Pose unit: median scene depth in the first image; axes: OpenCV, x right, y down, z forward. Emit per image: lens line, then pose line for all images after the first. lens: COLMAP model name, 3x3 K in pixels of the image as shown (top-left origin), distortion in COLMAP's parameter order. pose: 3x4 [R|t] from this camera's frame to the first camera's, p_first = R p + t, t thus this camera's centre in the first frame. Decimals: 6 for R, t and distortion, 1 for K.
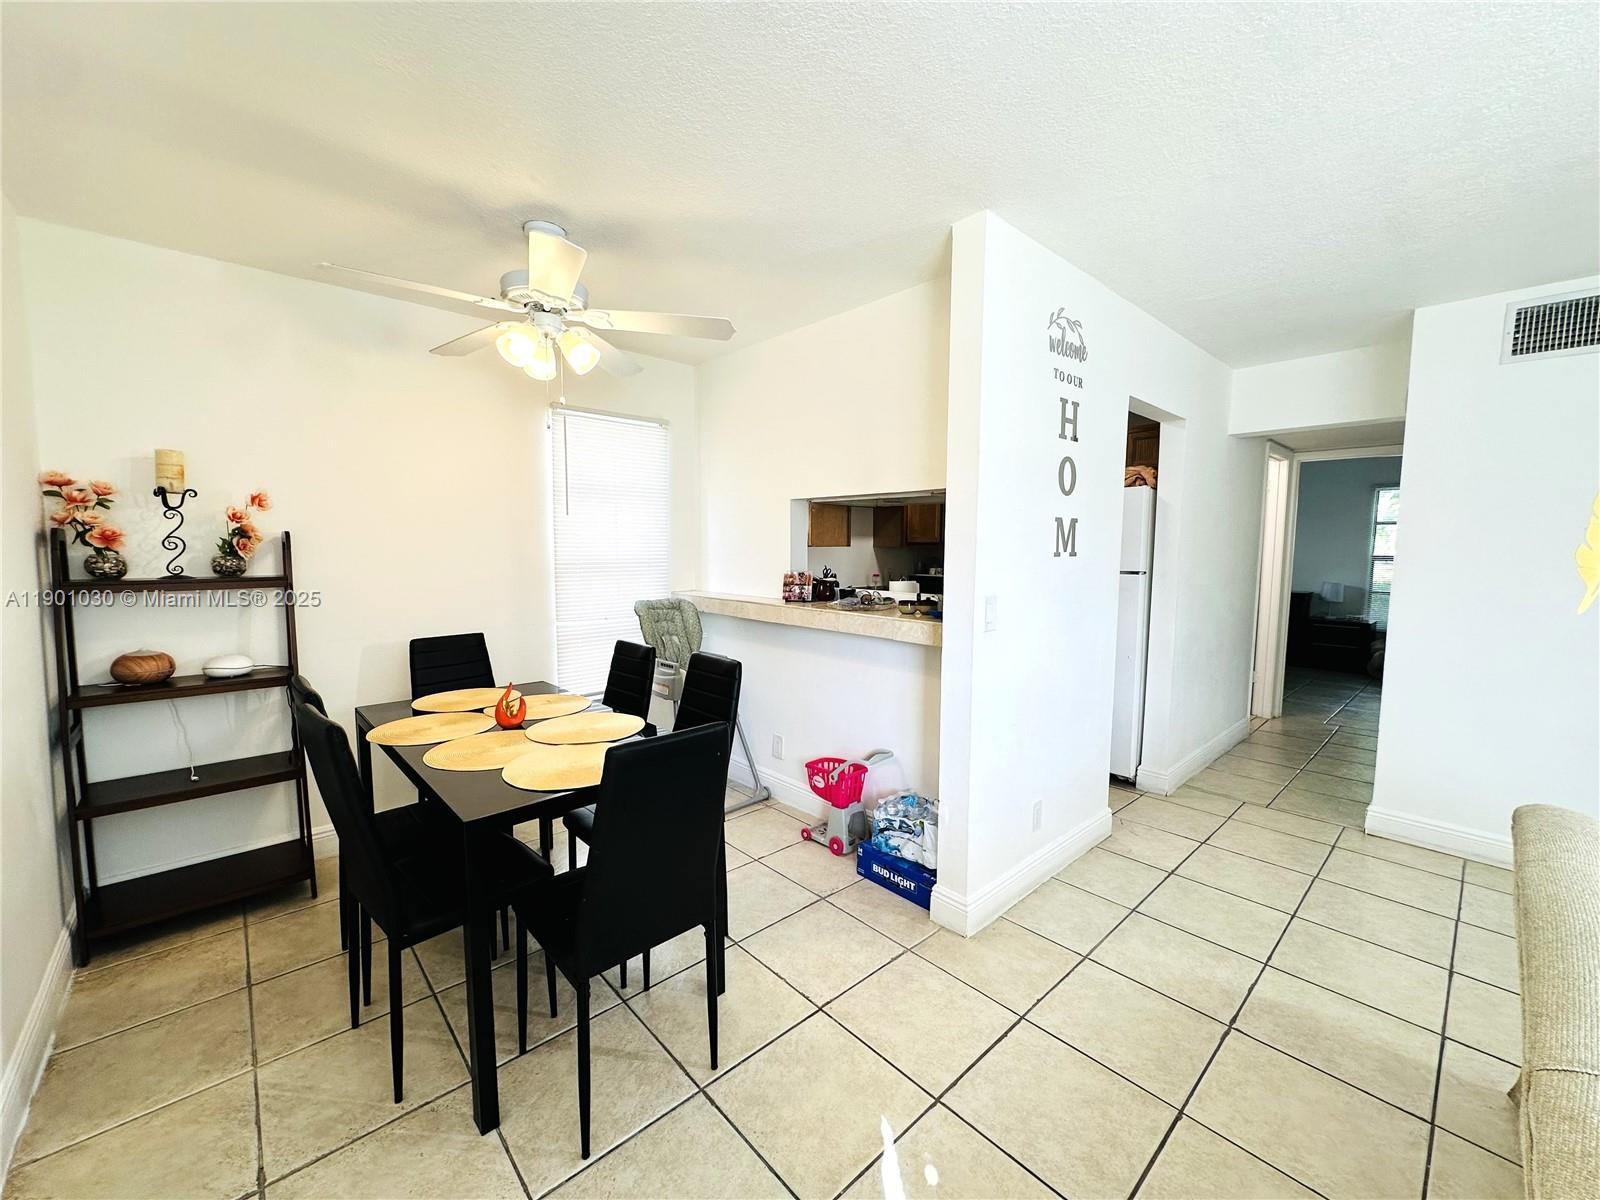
lens RADIAL K [[639.6, 0, 798.0], [0, 639.6, 602.1], [0, 0, 1]] dist [-0.000665, -0.000069]
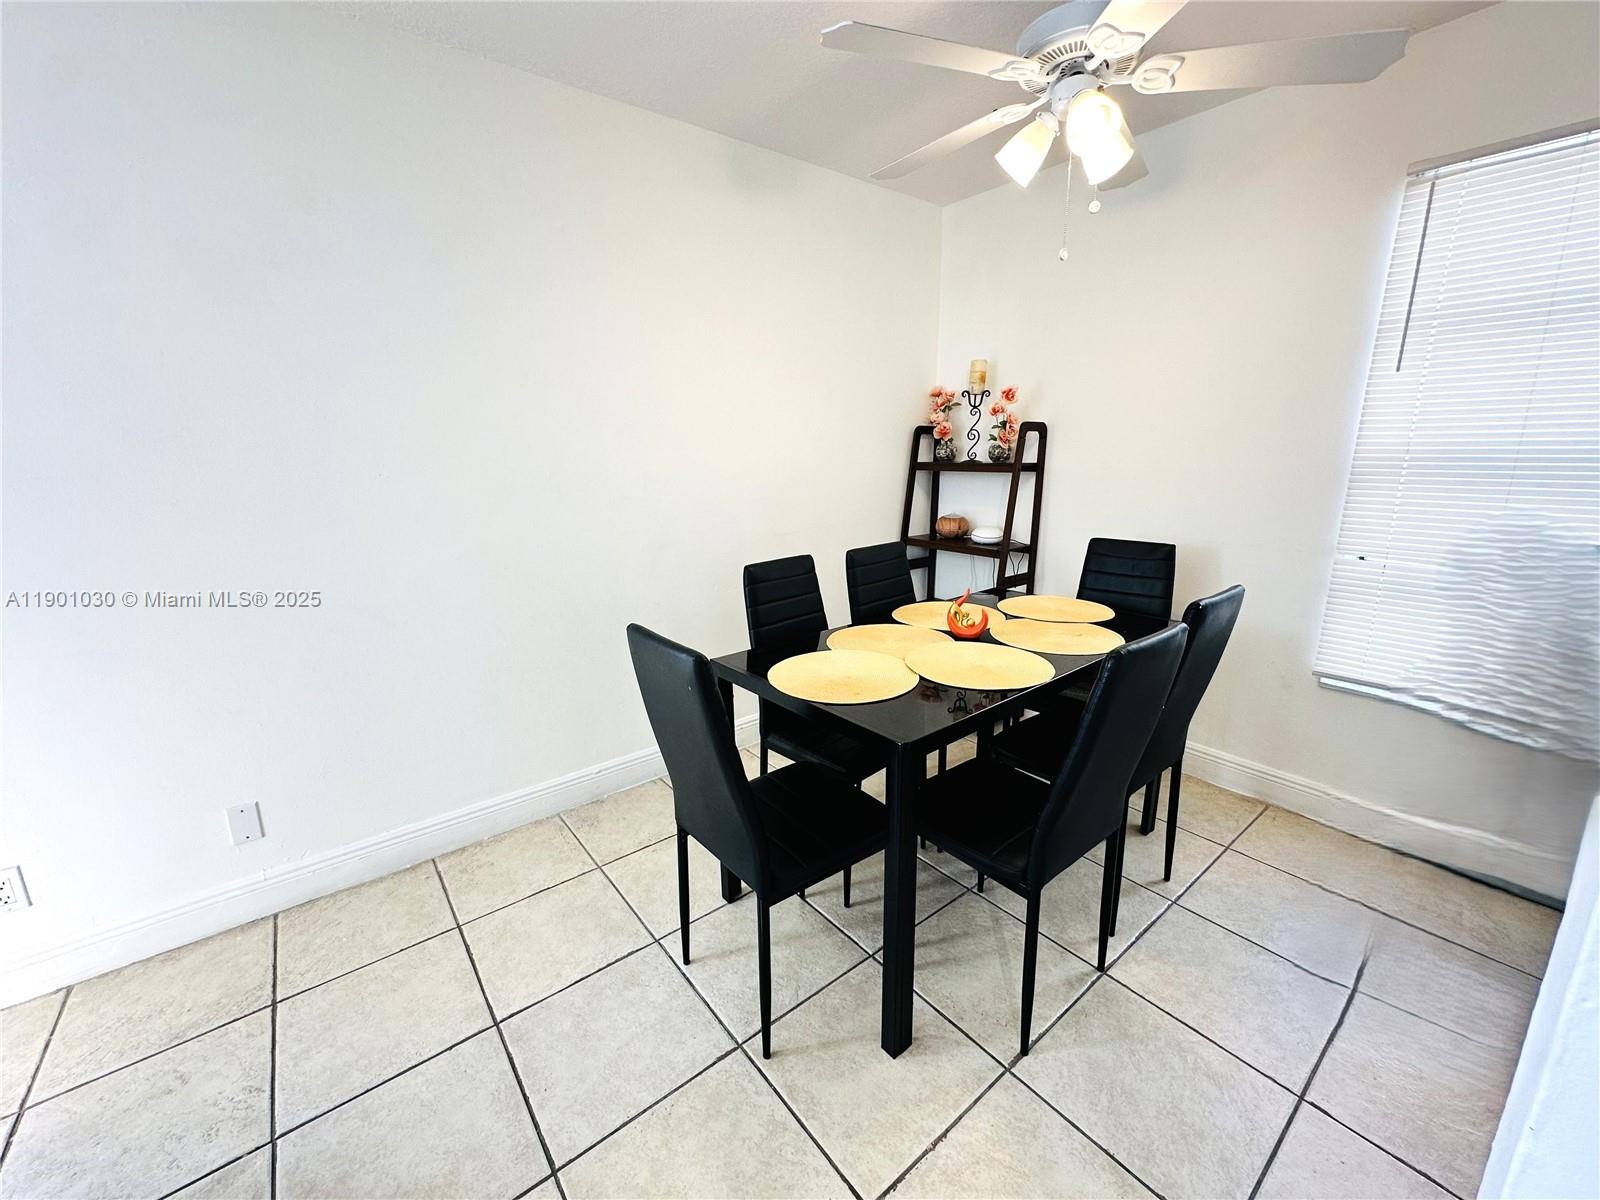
lens RADIAL K [[639.6, 0, 796.0], [0, 639.6, 594.6], [0, 0, 1]] dist [-0.000665, -0.000069]
pose [[-0.071029, 0.220457, -0.972807, 0.398617], [-0.067303, 0.971989, 0.225186, -0.044157], [0.995201, 0.081468, -0.054201, 0.738758]]
